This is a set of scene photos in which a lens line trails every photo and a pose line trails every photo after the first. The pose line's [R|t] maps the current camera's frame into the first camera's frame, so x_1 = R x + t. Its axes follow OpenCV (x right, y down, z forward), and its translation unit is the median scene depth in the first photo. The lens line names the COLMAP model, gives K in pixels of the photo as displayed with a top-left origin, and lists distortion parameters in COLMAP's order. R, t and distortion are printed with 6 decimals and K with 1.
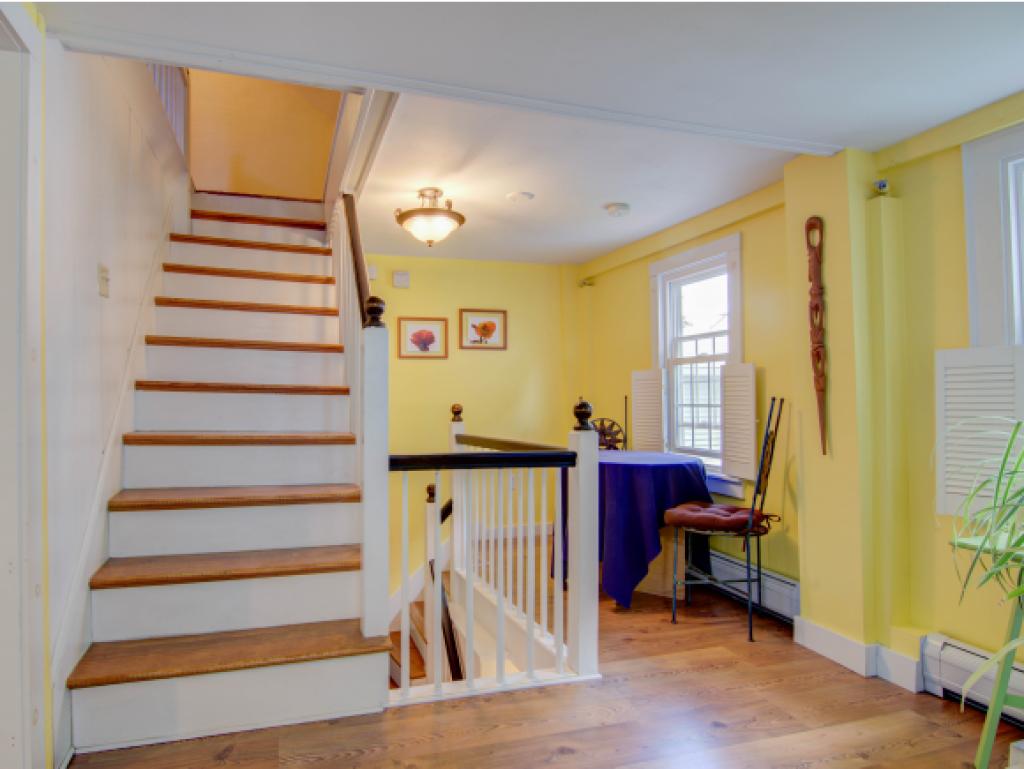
lens RADIAL K [[600.6, 0, 450.9], [0, 600.6, 389.3], [0, 0, 1]] dist [-0.007463, -0.004626]
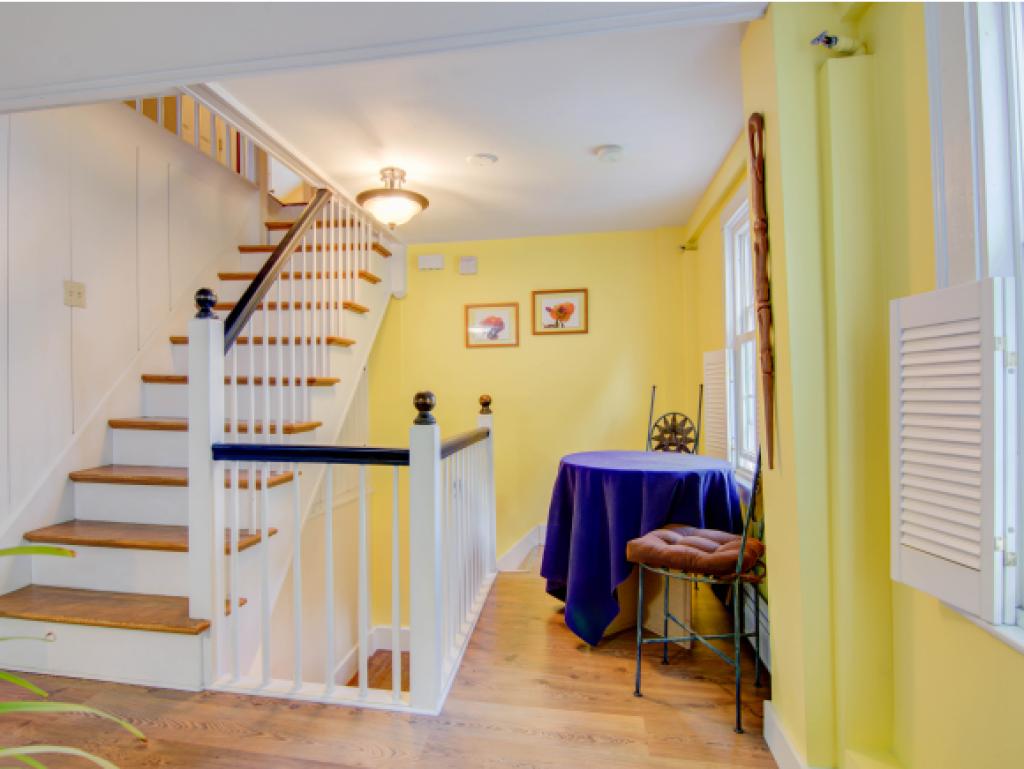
lens RADIAL K [[600.6, 0, 450.9], [0, 600.6, 389.3], [0, 0, 1]] dist [-0.007463, -0.004626]
pose [[0.887461, -0.005135, -0.460854, 0.389022], [0.010745, 0.999897, 0.009550, 0.006635], [0.460758, -0.013427, 0.887424, 0.153491]]
